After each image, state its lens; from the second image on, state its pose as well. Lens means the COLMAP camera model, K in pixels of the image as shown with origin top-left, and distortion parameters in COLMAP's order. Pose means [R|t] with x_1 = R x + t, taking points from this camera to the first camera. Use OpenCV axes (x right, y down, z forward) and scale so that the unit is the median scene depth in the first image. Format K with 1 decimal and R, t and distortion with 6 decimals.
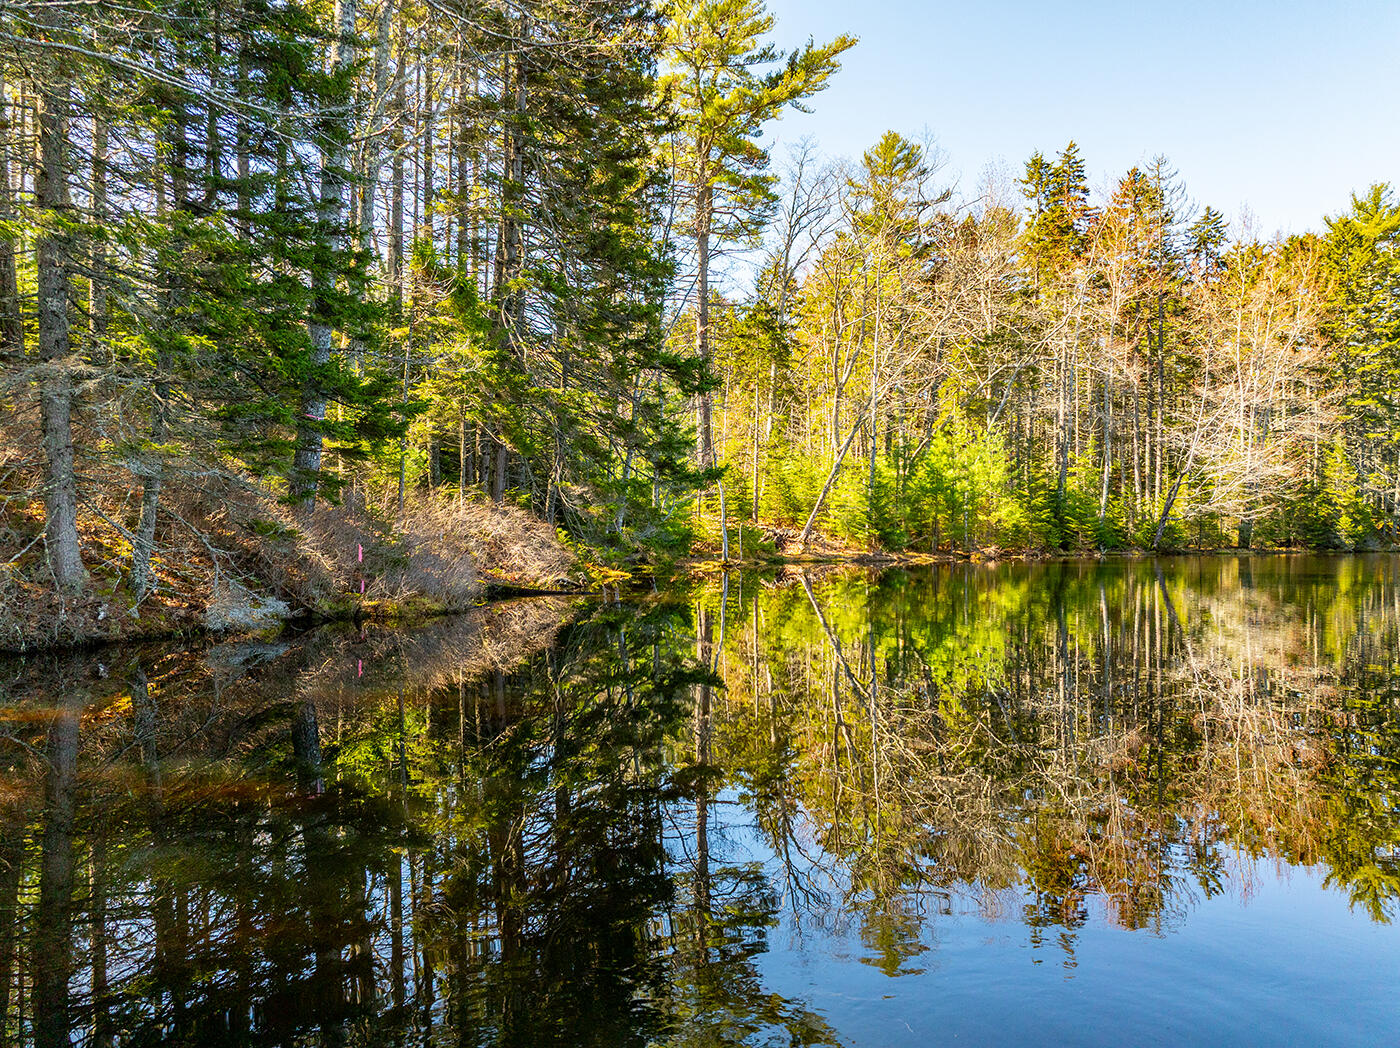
lens RADIAL K [[1219.8, 0, 700.0], [0, 1219.8, 524.0], [0, 0, 1]] dist [-0.069402, 0.064606]
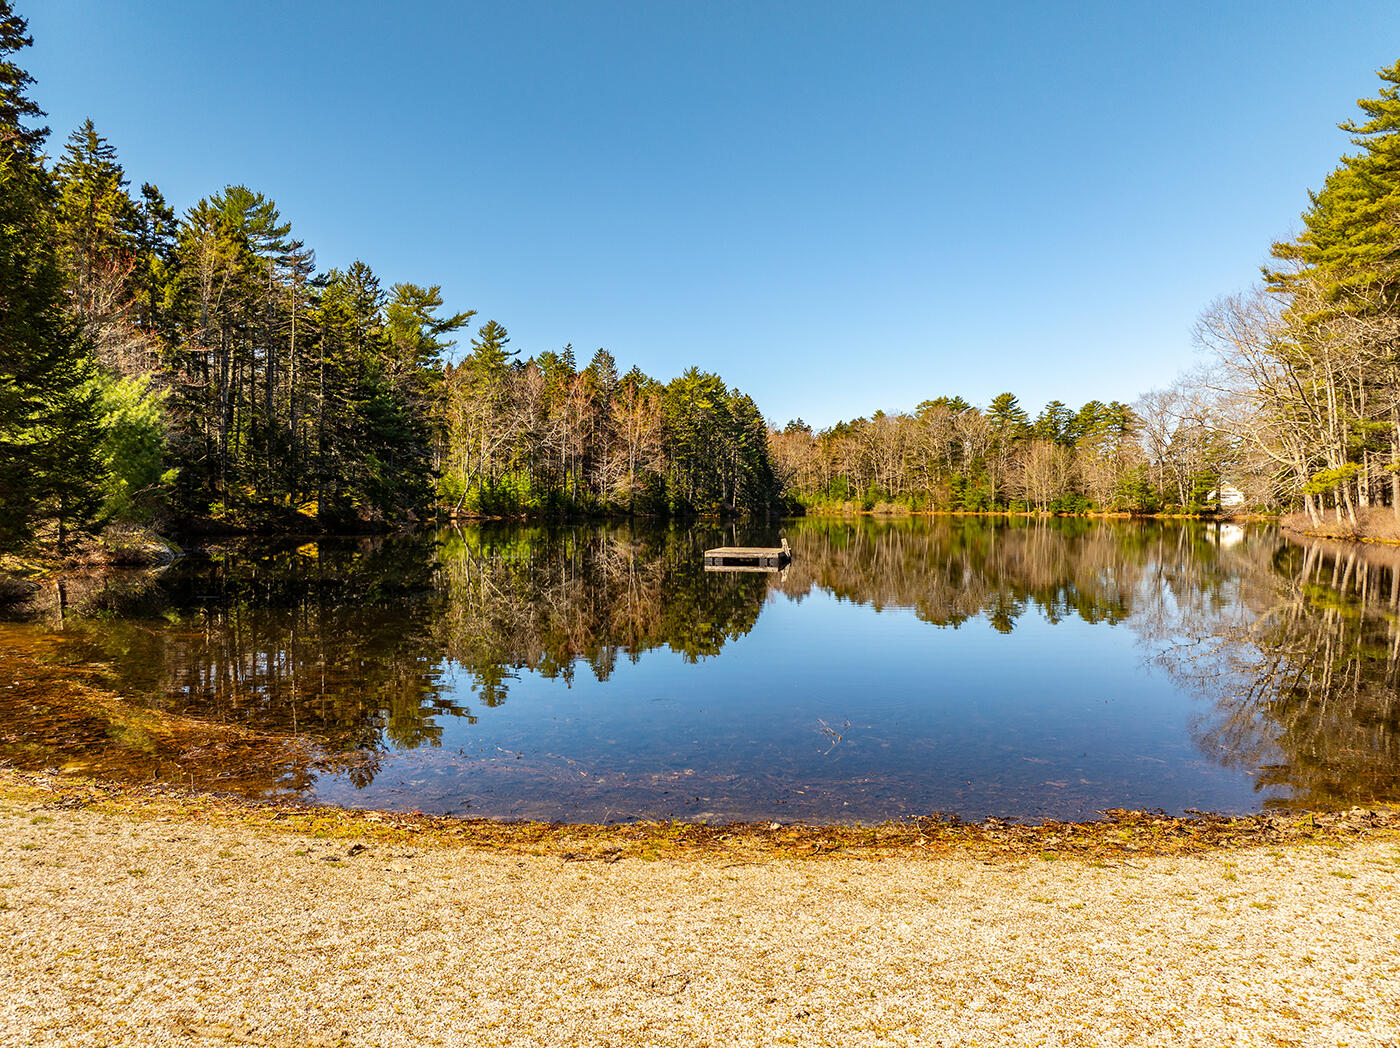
lens RADIAL K [[920.3, 0, 700.0], [0, 920.3, 524.0], [0, 0, 1]] dist [-0.035333, 0.000534]
pose [[0.933655, -0.004682, 0.358144, -0.128975], [-0.005651, 0.999598, 0.027798, -0.017544], [-0.358130, -0.027977, 0.933253, -1.018107]]
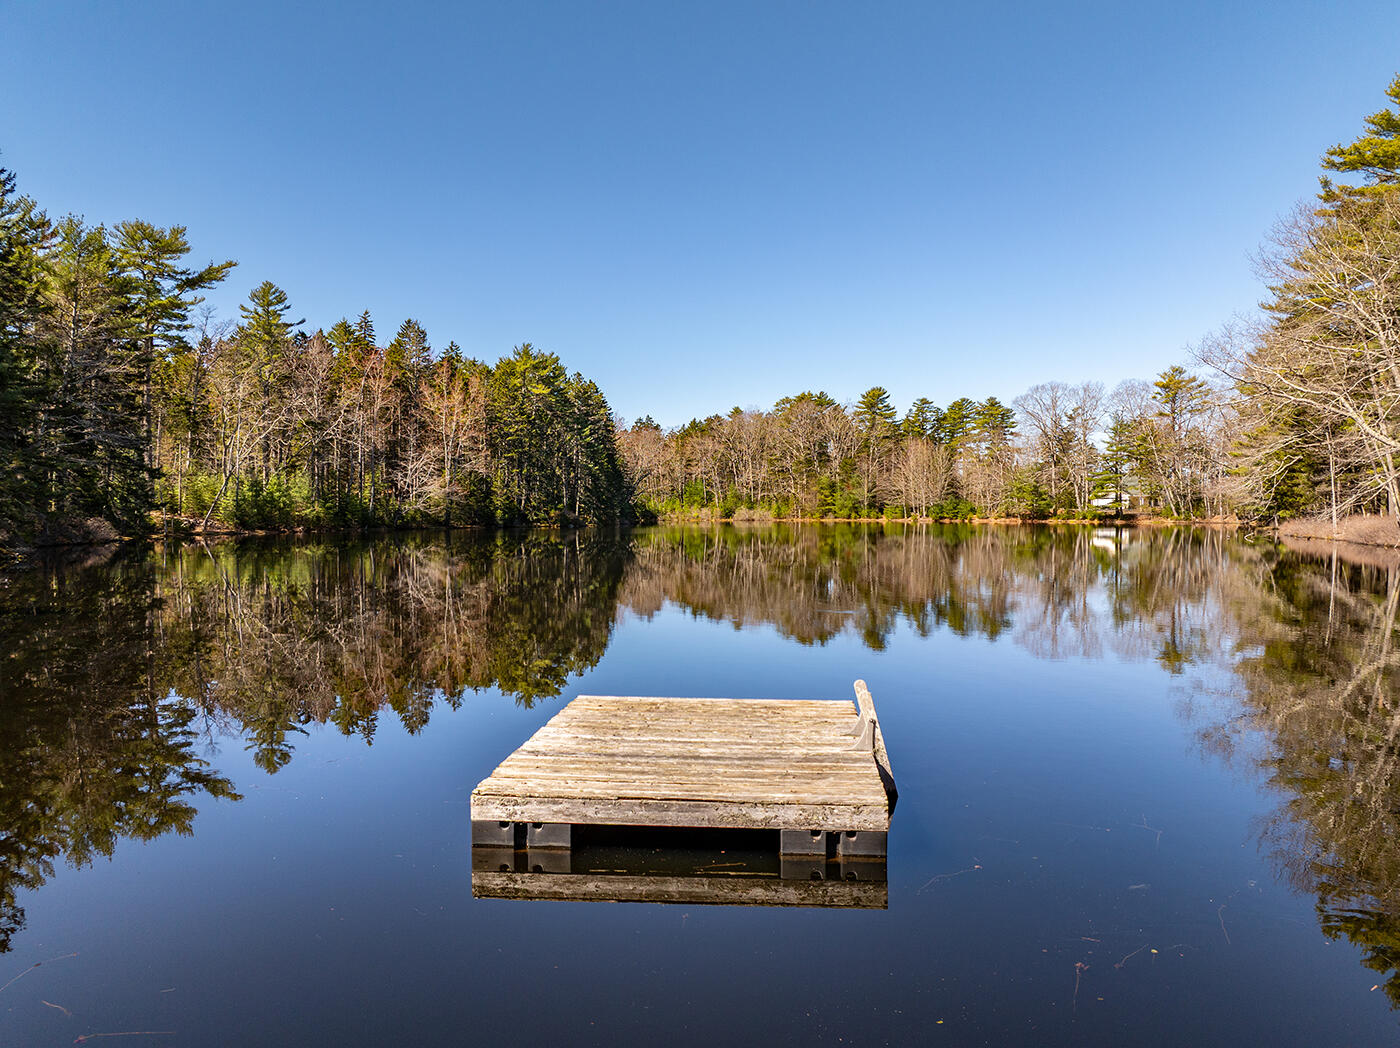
lens RADIAL K [[1001.8, 0, 700.0], [0, 1001.8, 524.0], [0, 0, 1]] dist [-0.031977, 0.000455]
pose [[0.864578, -0.009565, 0.502407, -0.033220], [0.000211, 0.999826, 0.018673, -0.017242], [-0.502498, -0.016039, 0.864430, -0.788544]]
